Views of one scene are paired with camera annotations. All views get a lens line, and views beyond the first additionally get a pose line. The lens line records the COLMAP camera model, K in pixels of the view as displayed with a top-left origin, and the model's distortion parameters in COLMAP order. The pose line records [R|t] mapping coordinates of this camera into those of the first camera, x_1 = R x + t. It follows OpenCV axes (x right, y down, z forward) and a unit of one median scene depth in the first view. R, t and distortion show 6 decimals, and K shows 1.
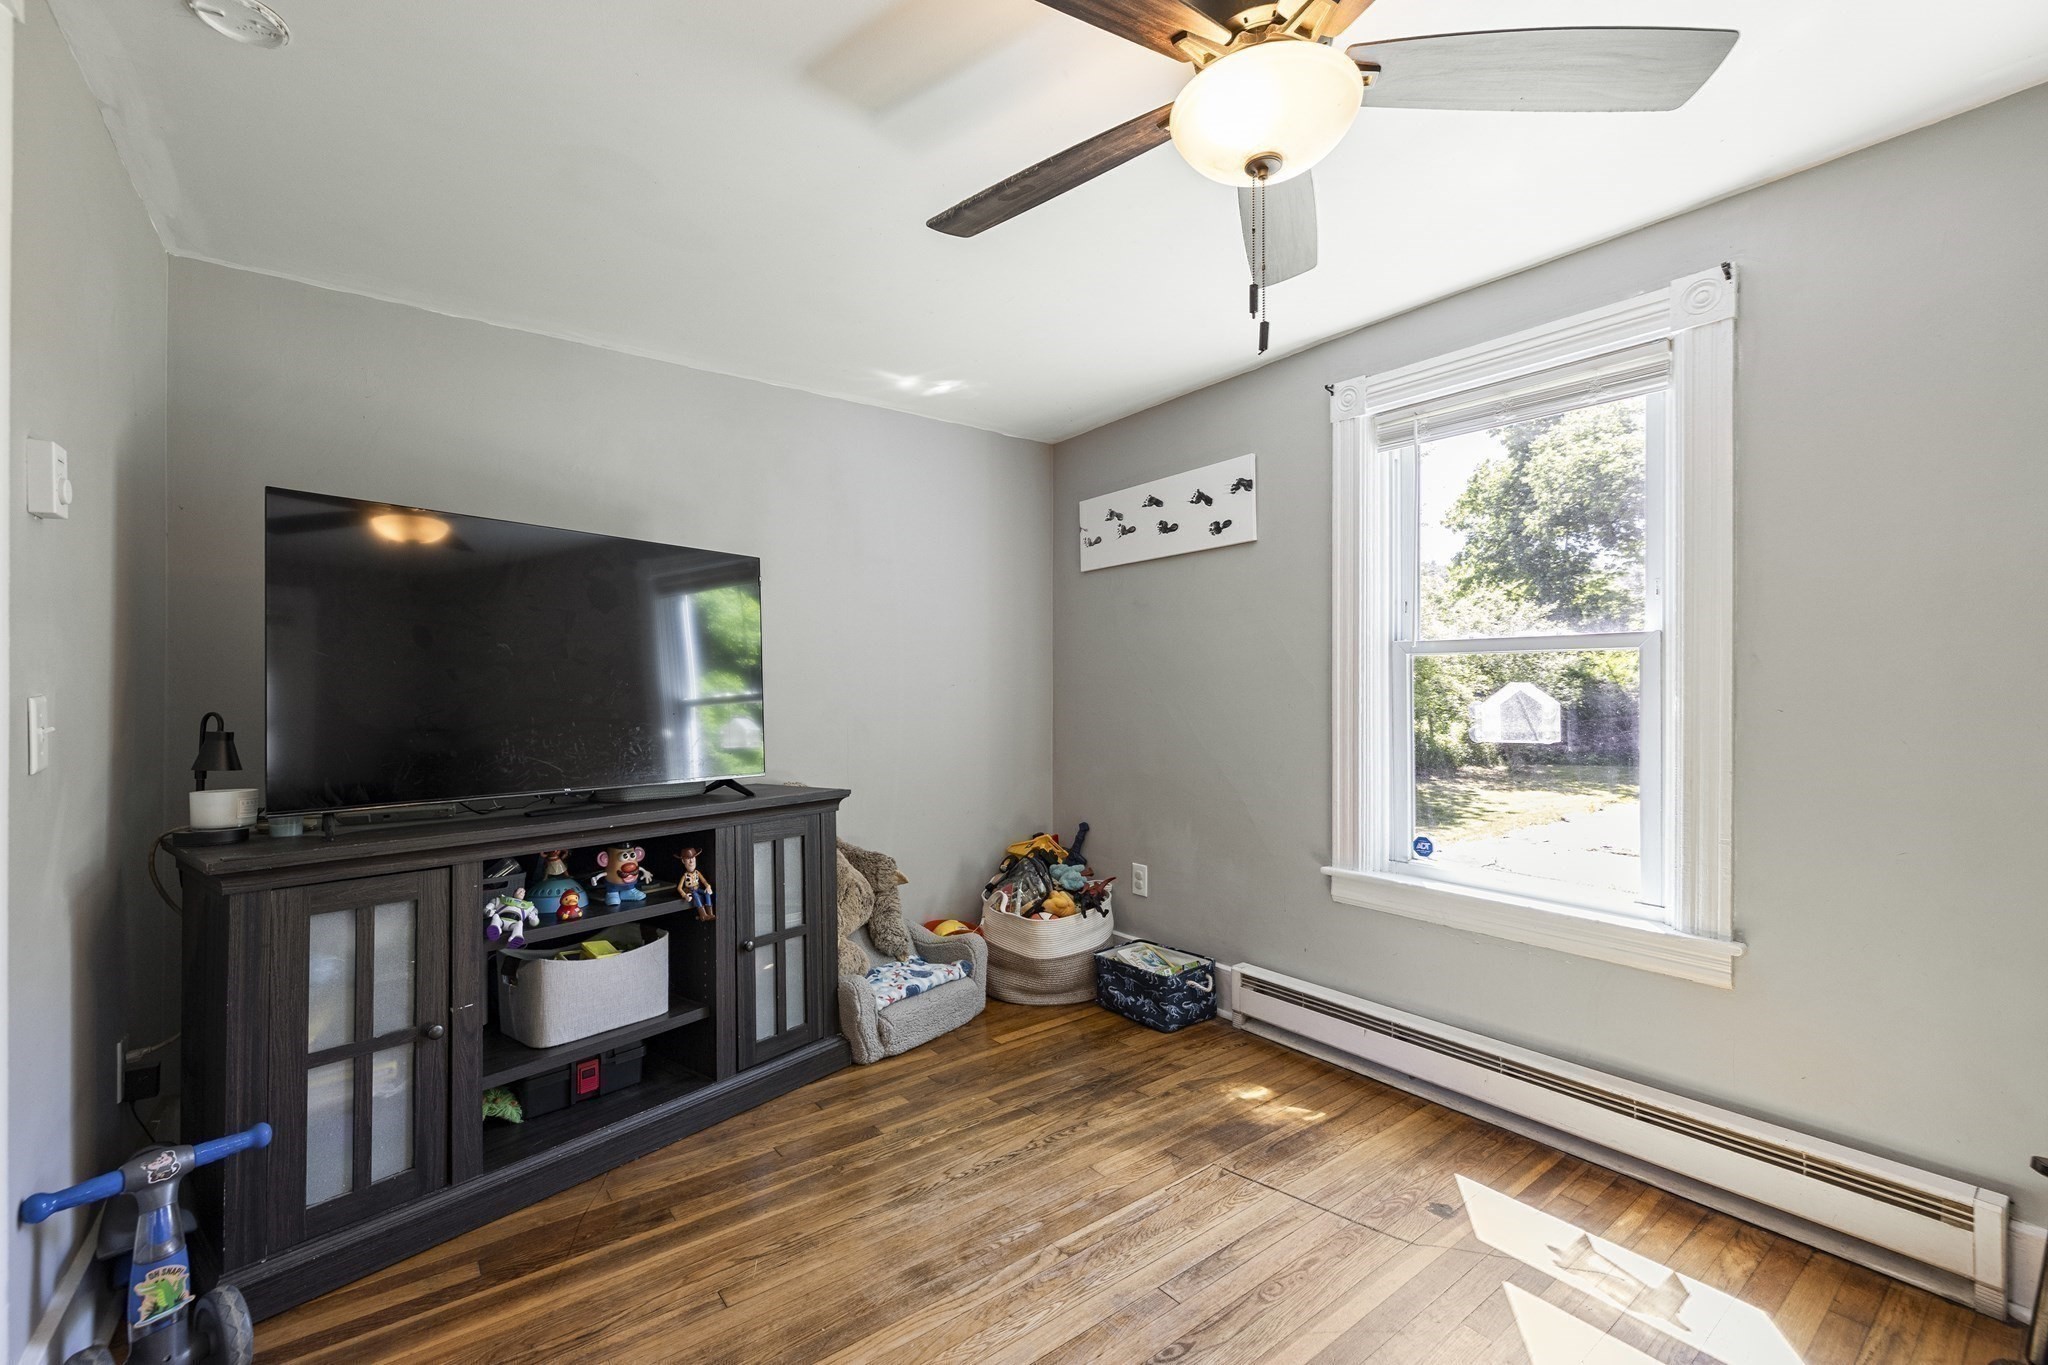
lens RADIAL K [[865.7, 0, 1019.8], [0, 865.7, 689.2], [0, 0, 1]] dist [0.003278, -0.000557]
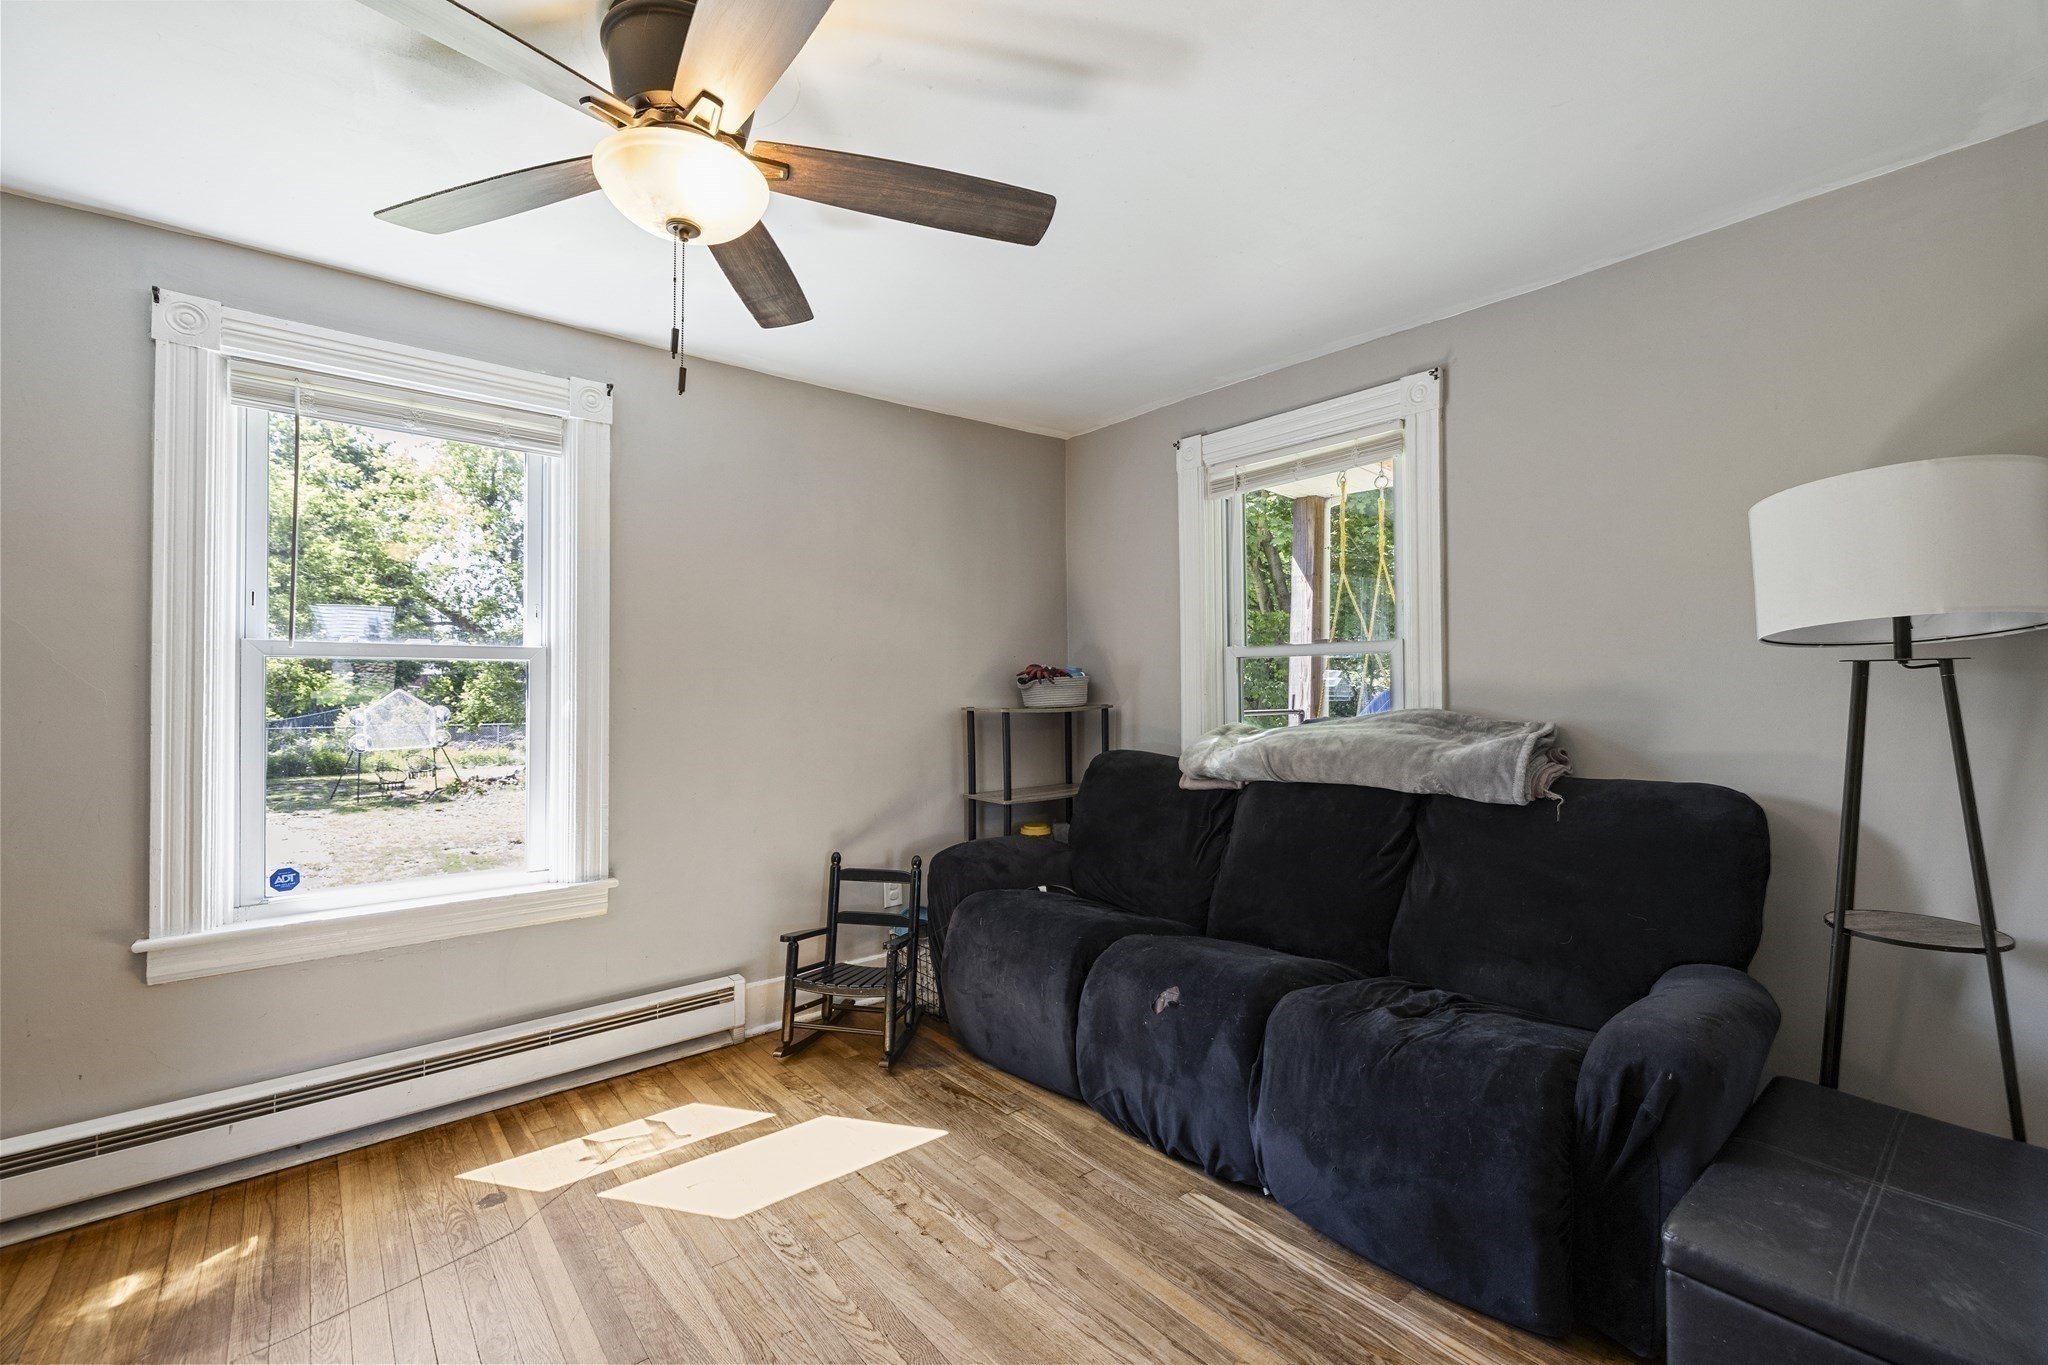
lens RADIAL K [[865.7, 0, 1010.9], [0, 865.7, 678.7], [0, 0, 1]] dist [0.003278, -0.000557]
pose [[-0.040187, 0.013232, 0.999105, -0.536457], [0.007109, 0.999891, -0.012957, -0.001317], [-0.999167, 0.006582, -0.040277, 0.391898]]
